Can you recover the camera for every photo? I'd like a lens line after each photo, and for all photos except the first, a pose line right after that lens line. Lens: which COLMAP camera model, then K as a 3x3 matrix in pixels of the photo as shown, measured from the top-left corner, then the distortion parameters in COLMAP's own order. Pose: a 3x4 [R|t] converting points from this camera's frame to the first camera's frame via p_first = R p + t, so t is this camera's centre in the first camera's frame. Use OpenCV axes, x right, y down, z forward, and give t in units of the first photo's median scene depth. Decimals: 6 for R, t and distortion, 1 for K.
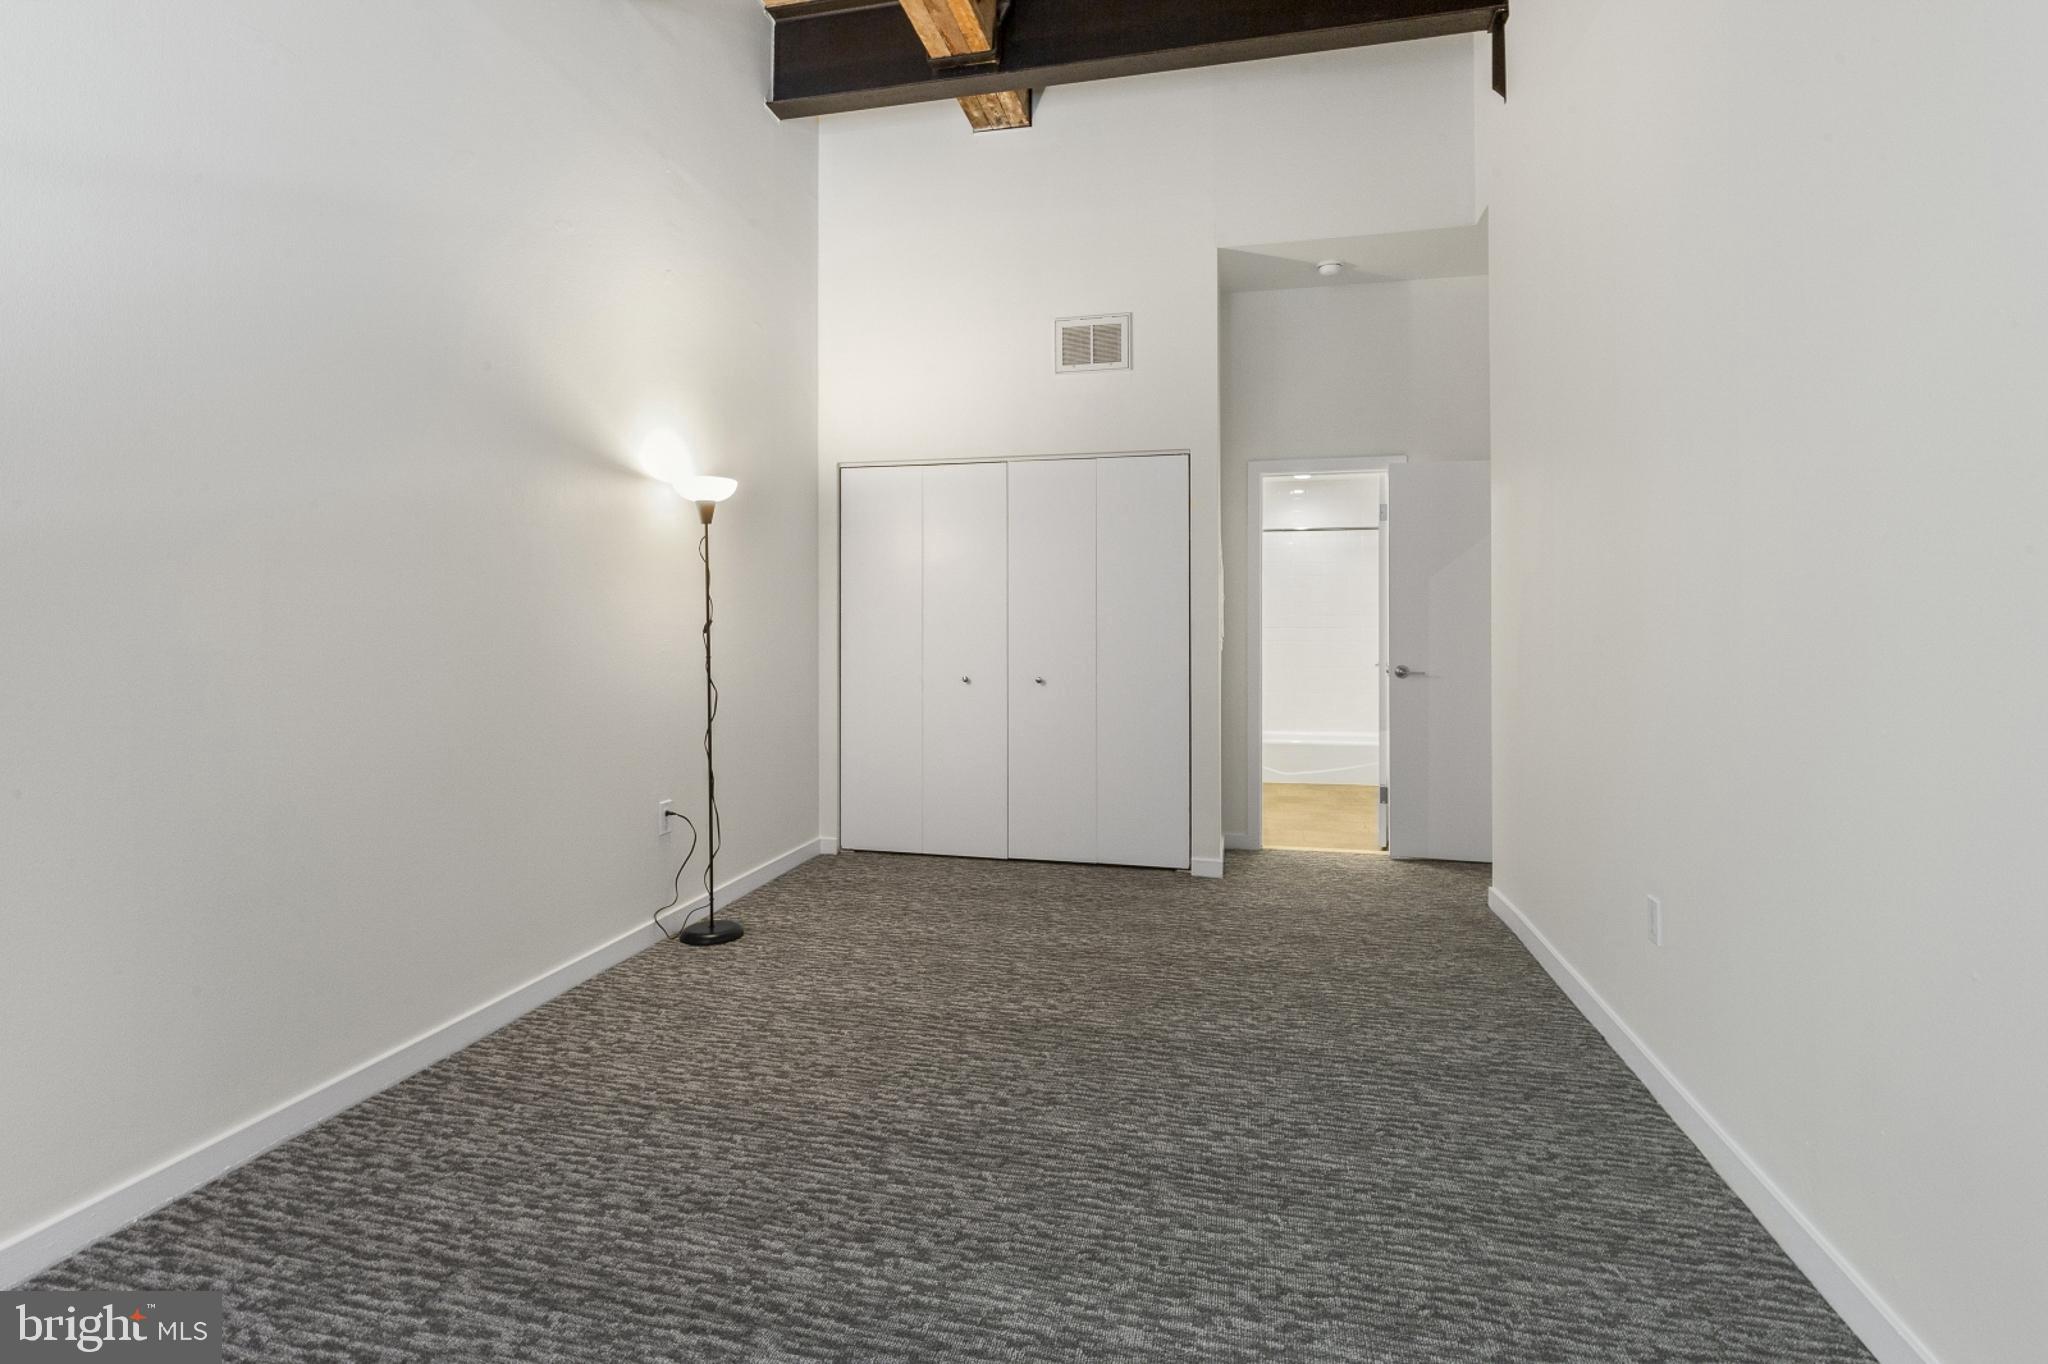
lens RADIAL K [[1056.5, 0, 943.6], [0, 1056.5, 615.5], [0, 0, 1]] dist [0.004851, -0.001364]
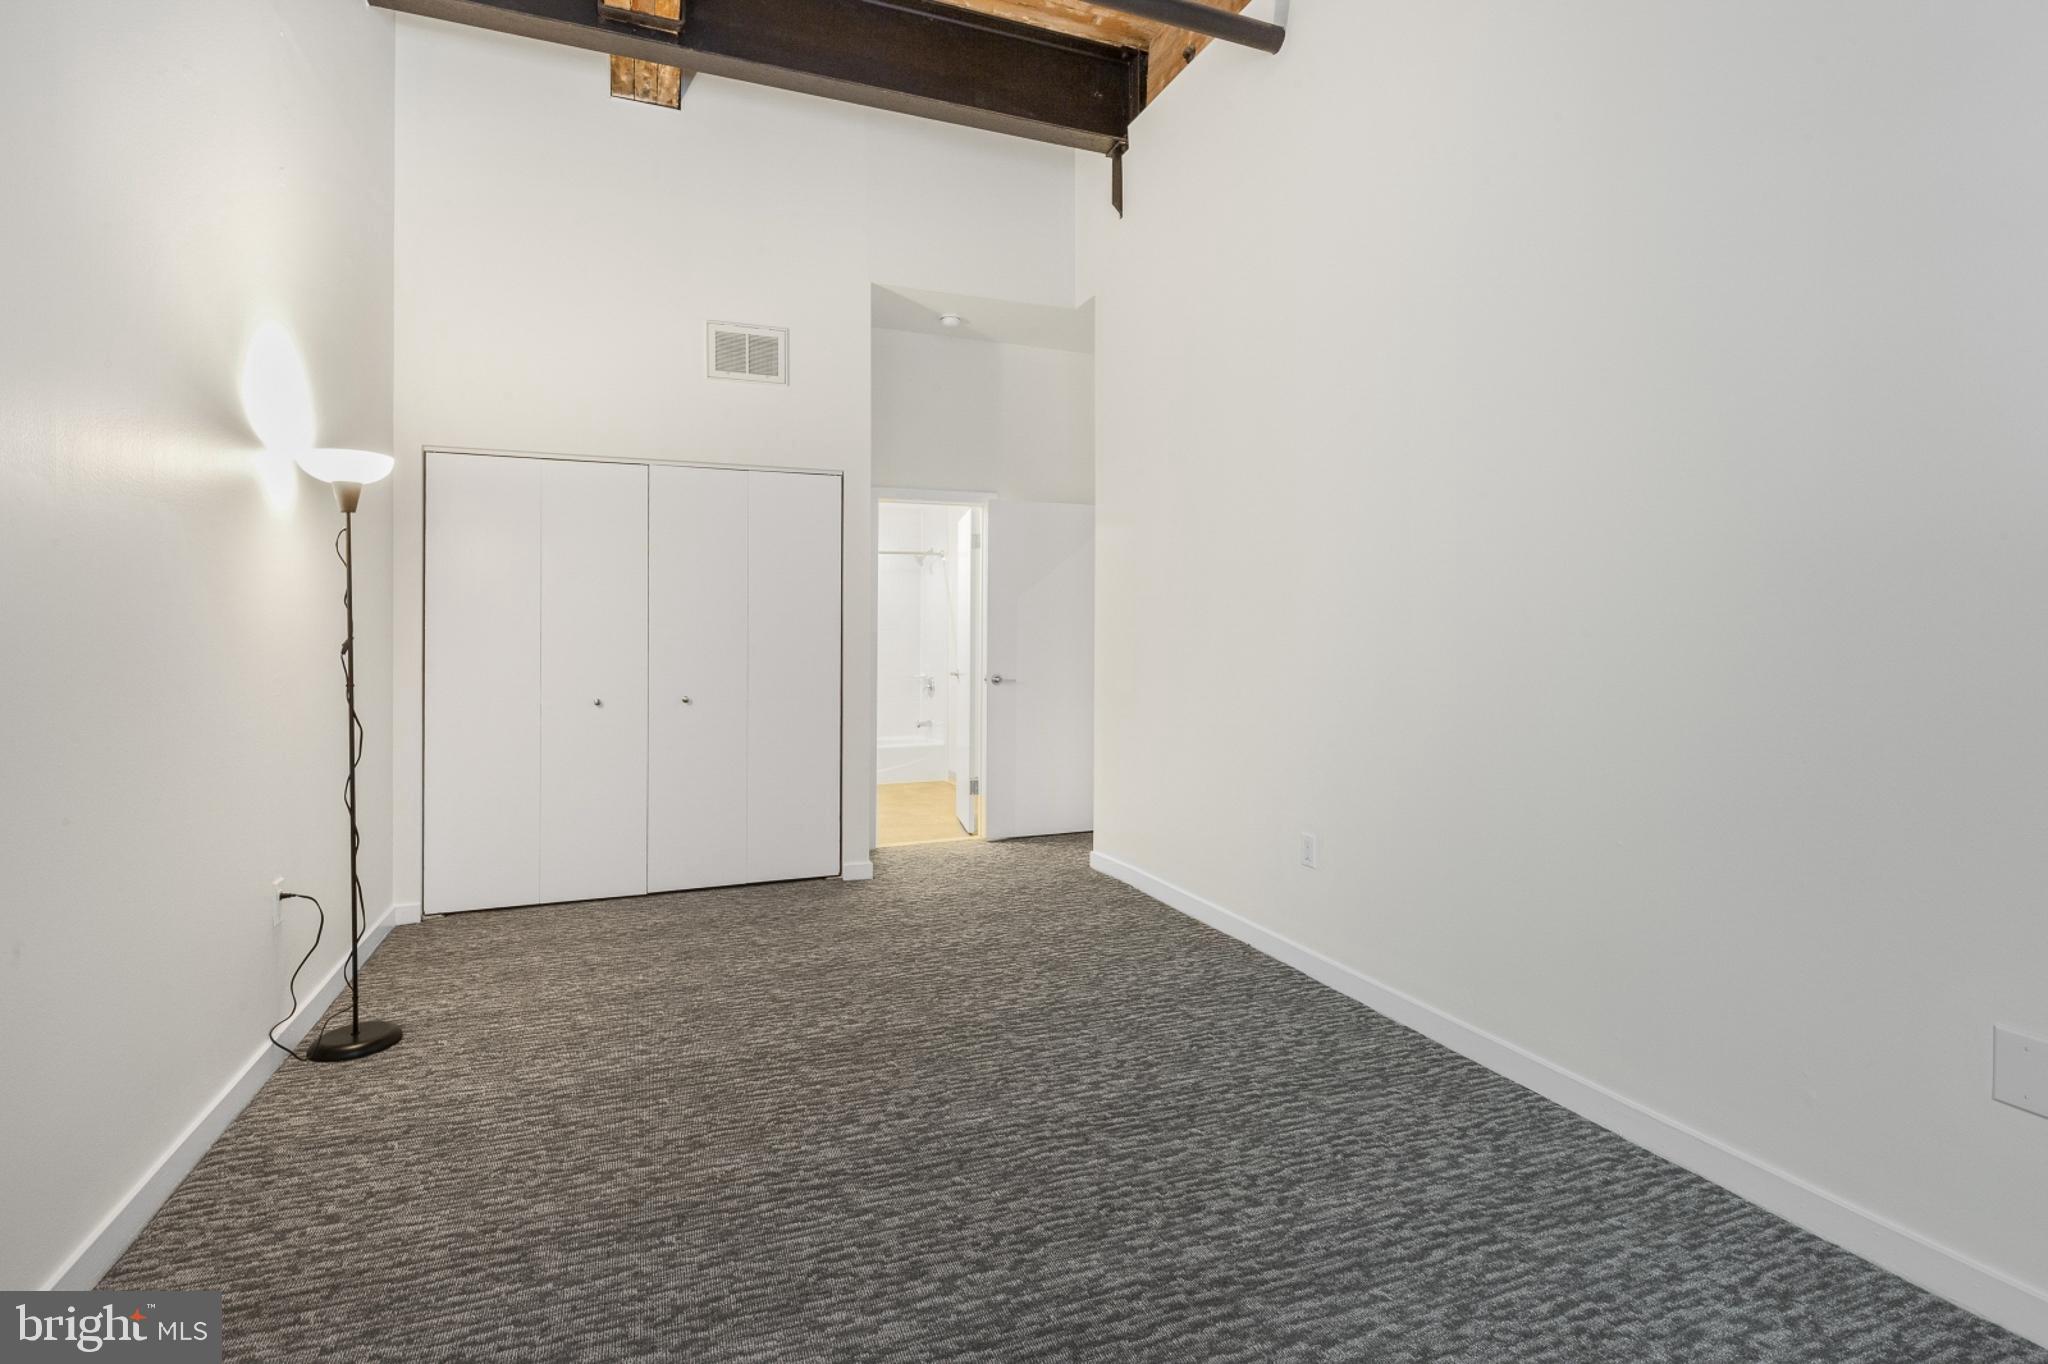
lens RADIAL K [[1046.9, 0, 1023.6], [0, 1046.9, 613.1], [0, 0, 1]] dist [0.006616, -0.001909]
pose [[0.792246, 0.009337, 0.610130, -0.327326], [0.002175, 0.999833, -0.018124, 0.003813], [-0.610198, 0.015686, 0.792094, 0.099300]]
